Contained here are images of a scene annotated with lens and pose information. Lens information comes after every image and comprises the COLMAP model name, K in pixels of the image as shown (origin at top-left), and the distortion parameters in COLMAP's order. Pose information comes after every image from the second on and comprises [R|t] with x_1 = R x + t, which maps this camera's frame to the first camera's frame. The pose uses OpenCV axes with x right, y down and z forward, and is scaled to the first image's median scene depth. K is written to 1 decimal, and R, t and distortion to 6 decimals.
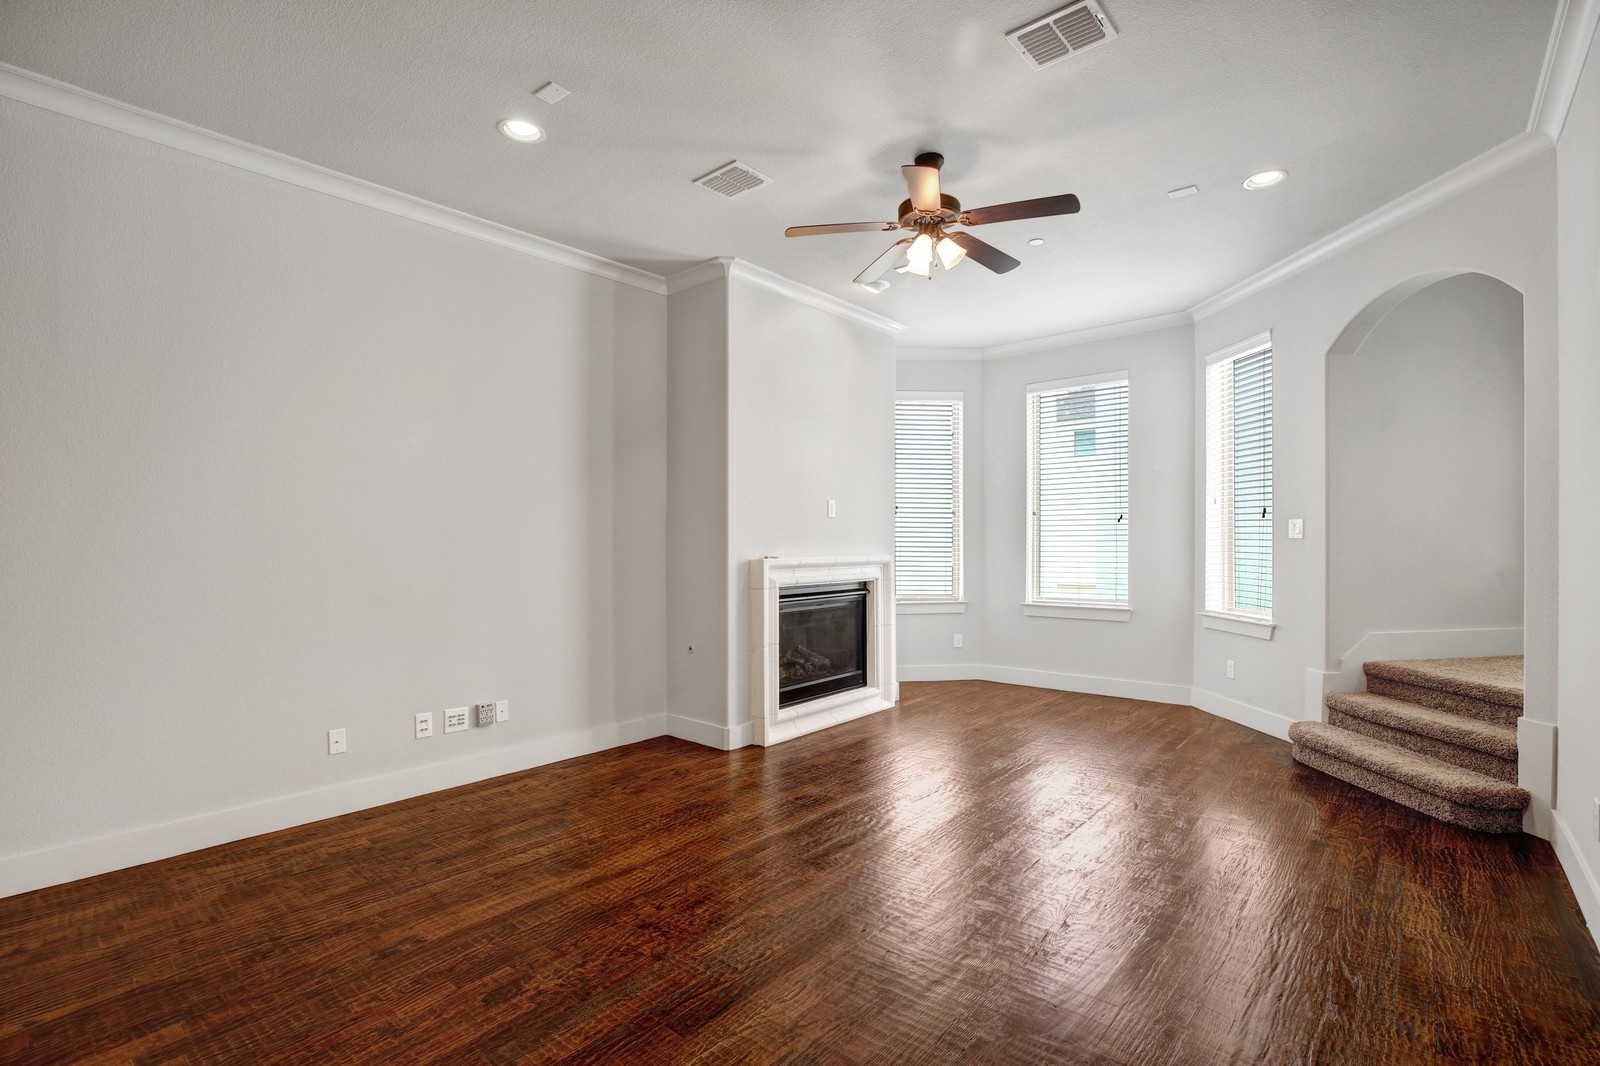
lens RADIAL K [[748.6, 0, 806.8], [0, 748.6, 551.9], [0, 0, 1]] dist [-0.019968, -0.000327]
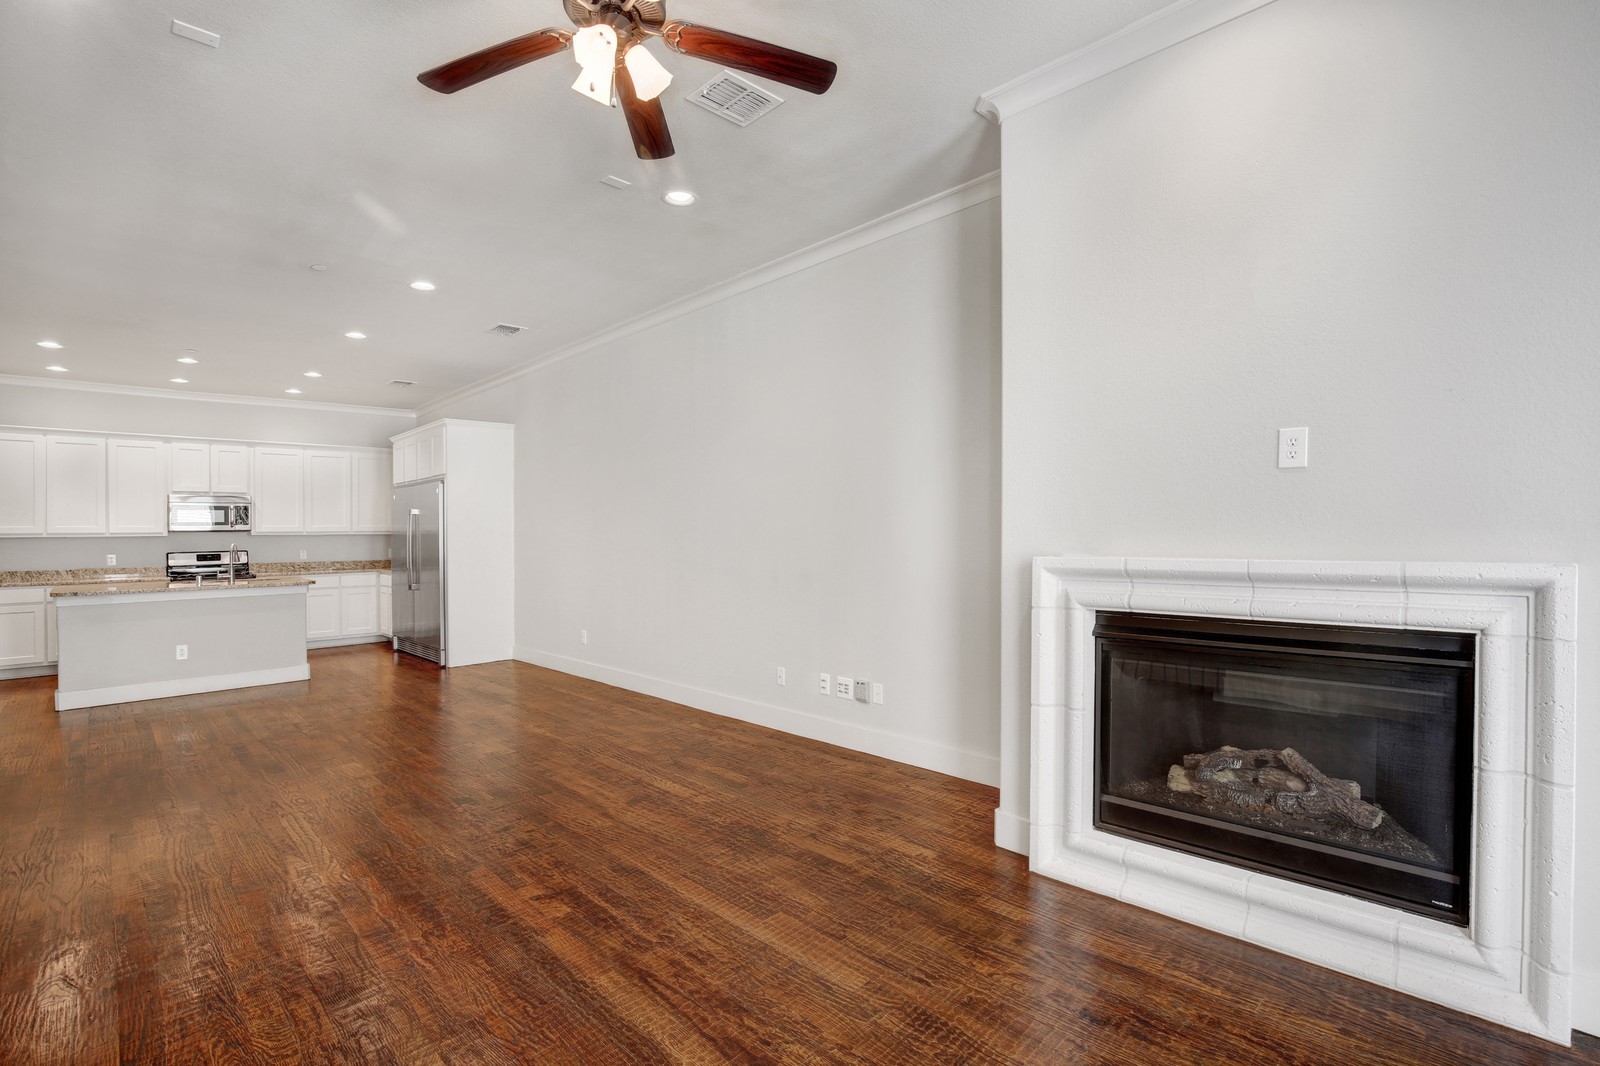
lens RADIAL K [[746.3, 0, 800.0], [0, 746.3, 533.0], [0, 0, 1]] dist [-0.015363, 0.000788]
pose [[-0.098691, 0.006881, -0.995094, 0.602667], [0.003735, 0.999972, 0.006545, -0.015247], [0.995111, -0.003071, -0.098714, 0.959317]]
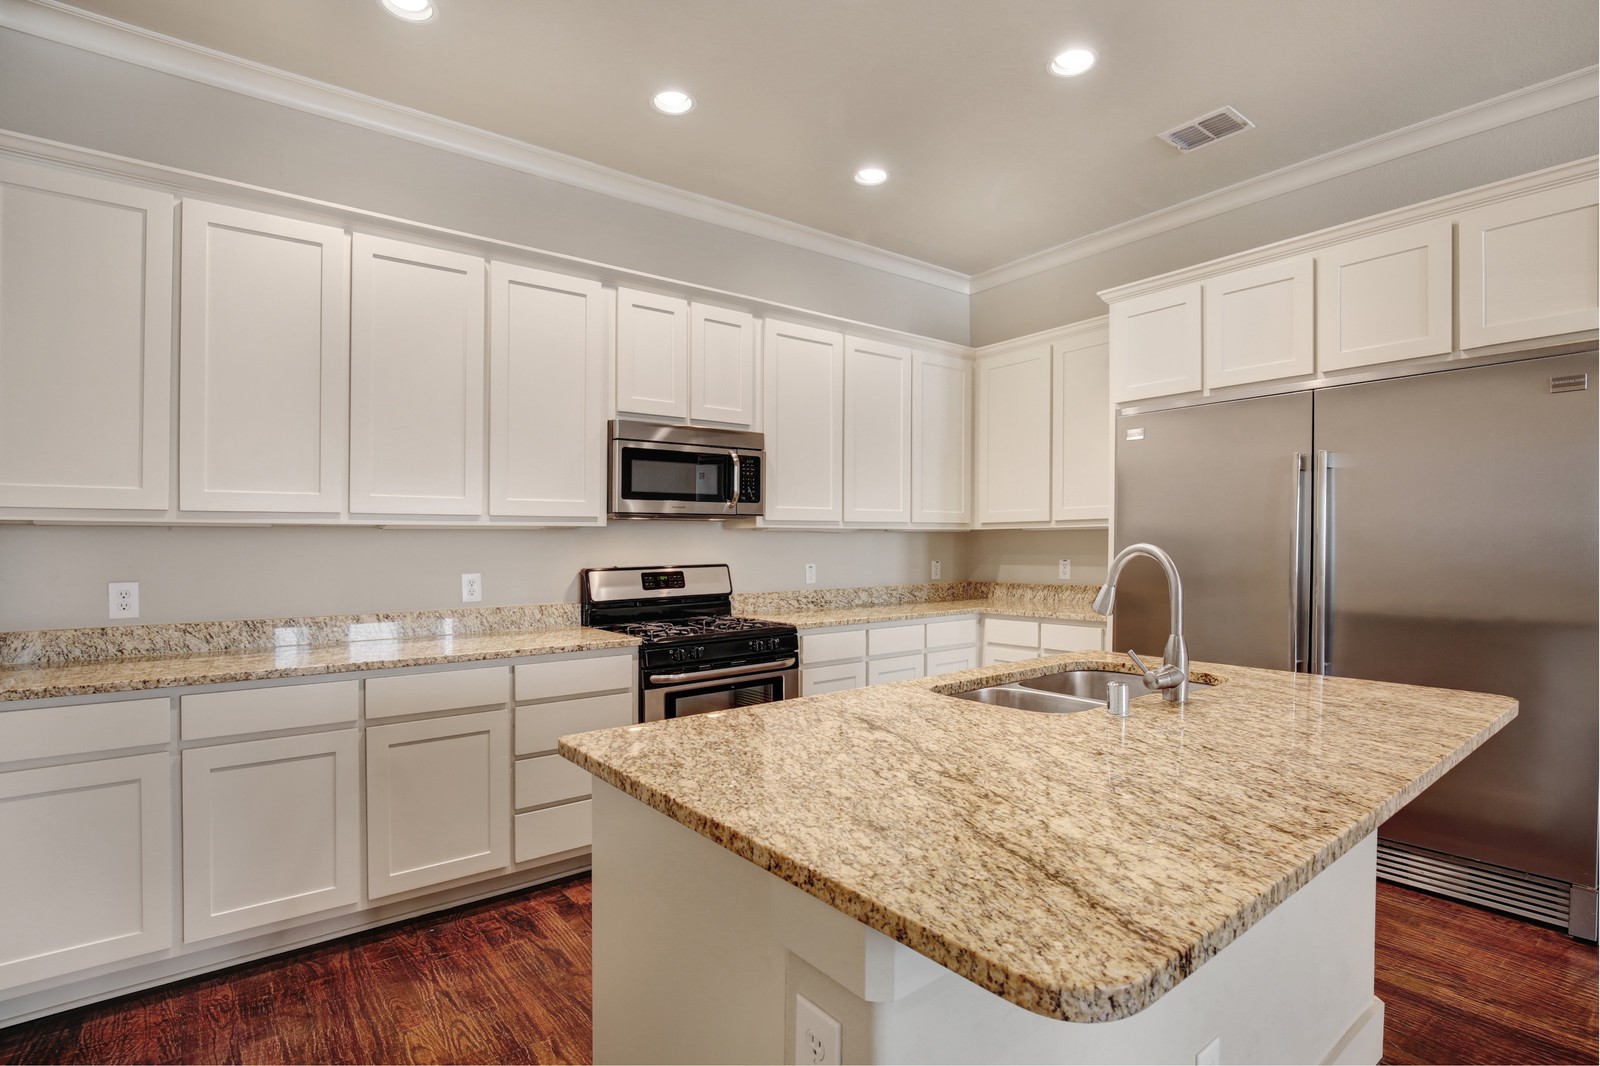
lens RADIAL K [[776.0, 0, 836.5], [0, 776.0, 540.2], [0, 0, 1]] dist [-0.019313, 0.000418]
pose [[-0.167812, 0.002490, -0.985816, -0.408289], [-0.002283, 0.999993, 0.002914, 0.011131], [0.985816, 0.002740, -0.167805, -0.504615]]
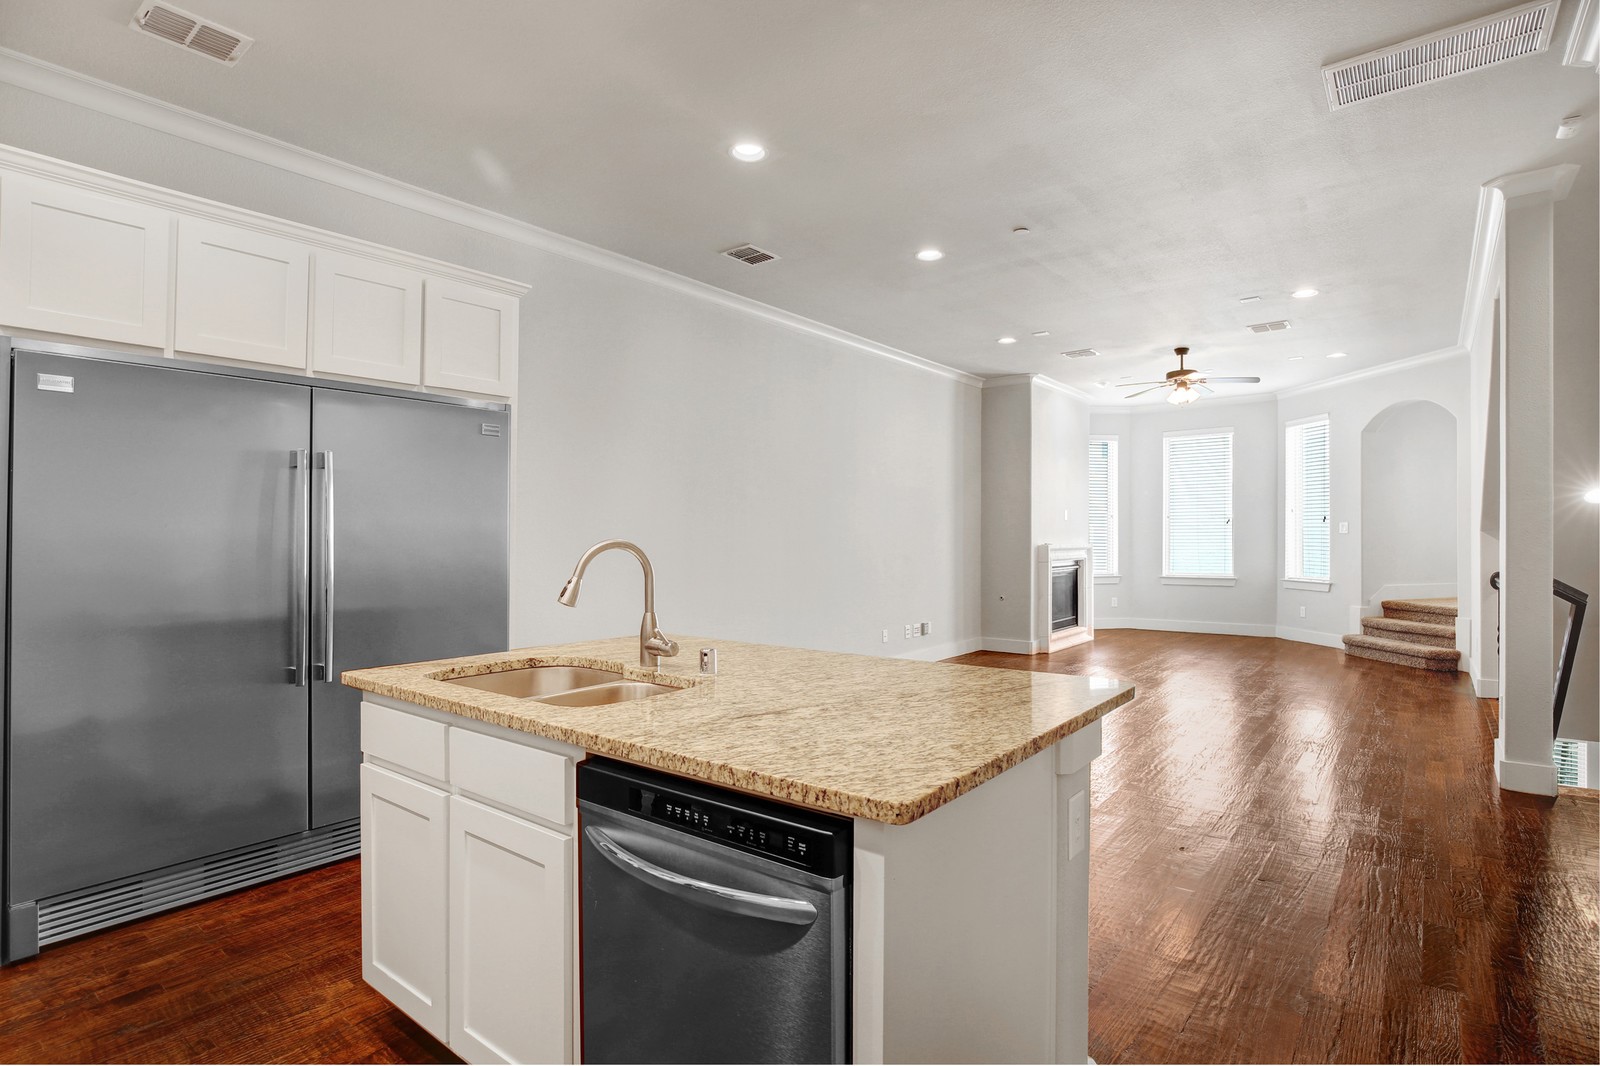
lens RADIAL K [[820.0, 0, 804.1], [0, 820.0, 543.1], [0, 0, 1]] dist [-0.028186, 0.000411]
pose [[0.999017, 0.000431, 0.044326, -0.771923], [-0.000138, 0.999978, -0.006618, 0.019833], [-0.044328, 0.006605, 0.998995, -0.945187]]
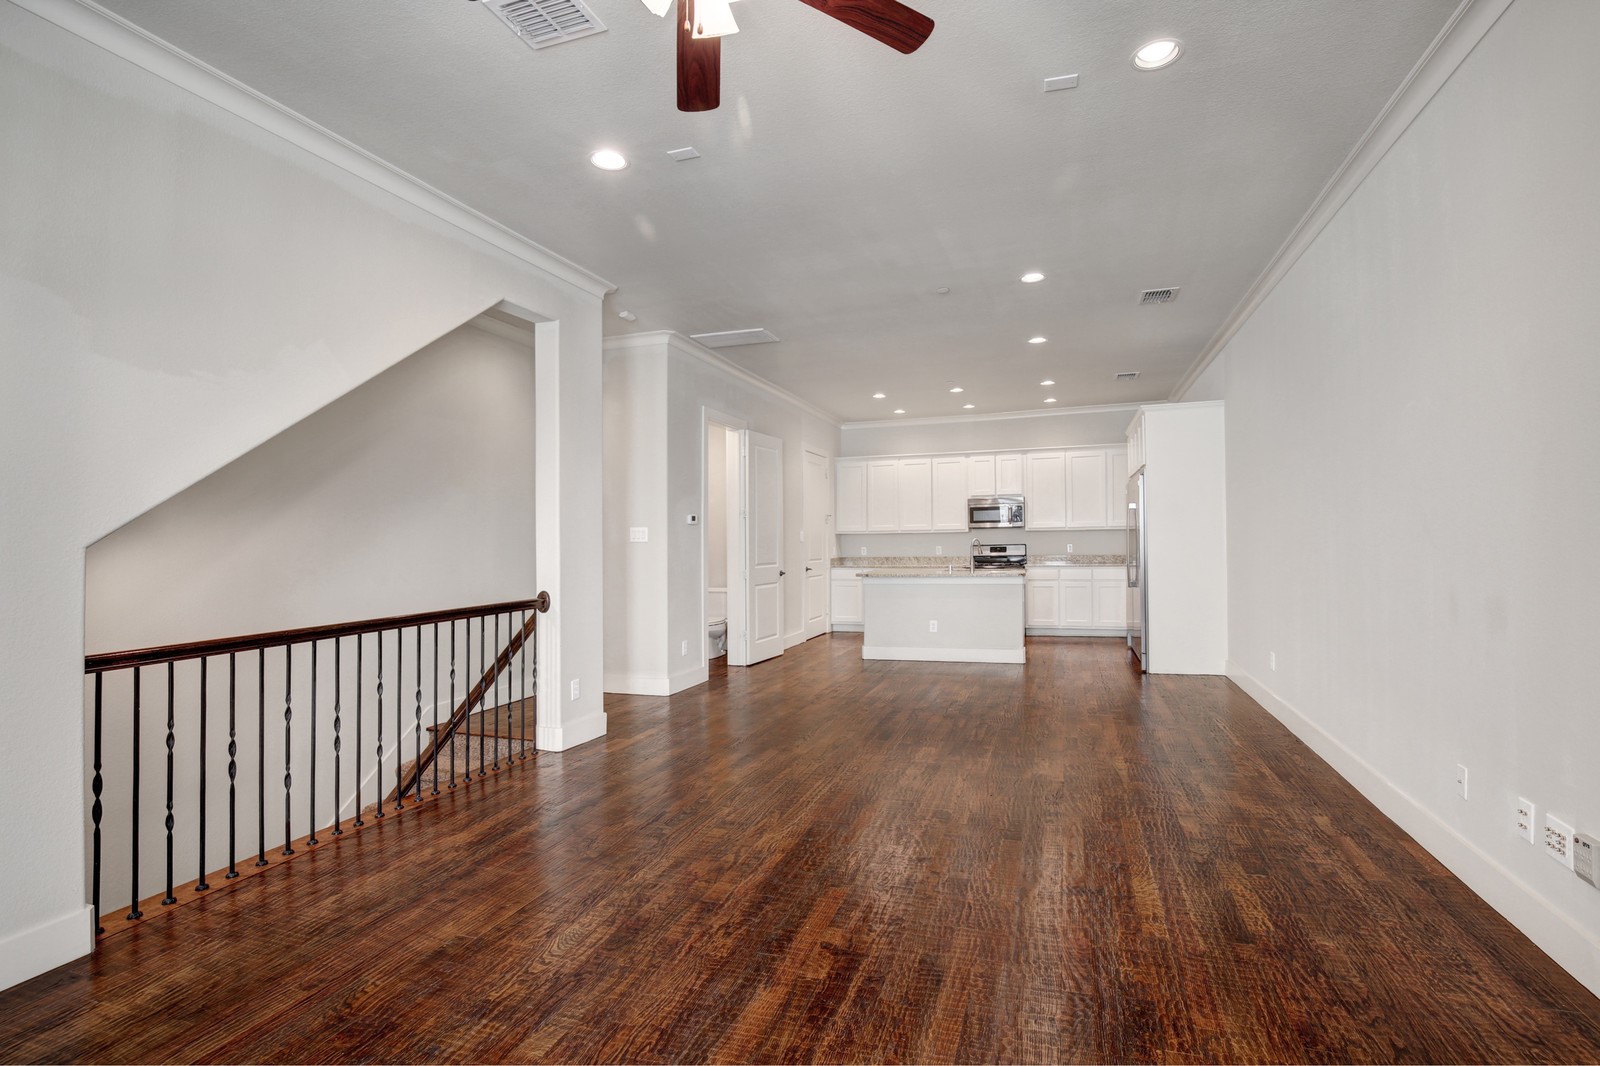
lens RADIAL K [[746.8, 0, 827.4], [0, 746.8, 517.1], [0, 0, 1]] dist [-0.016407, 0.000241]
pose [[-0.921366, 0.009847, -0.388572, 0.222479], [0.017846, 0.999697, -0.016982, -0.015461], [0.388286, -0.022581, -0.921262, 1.191357]]
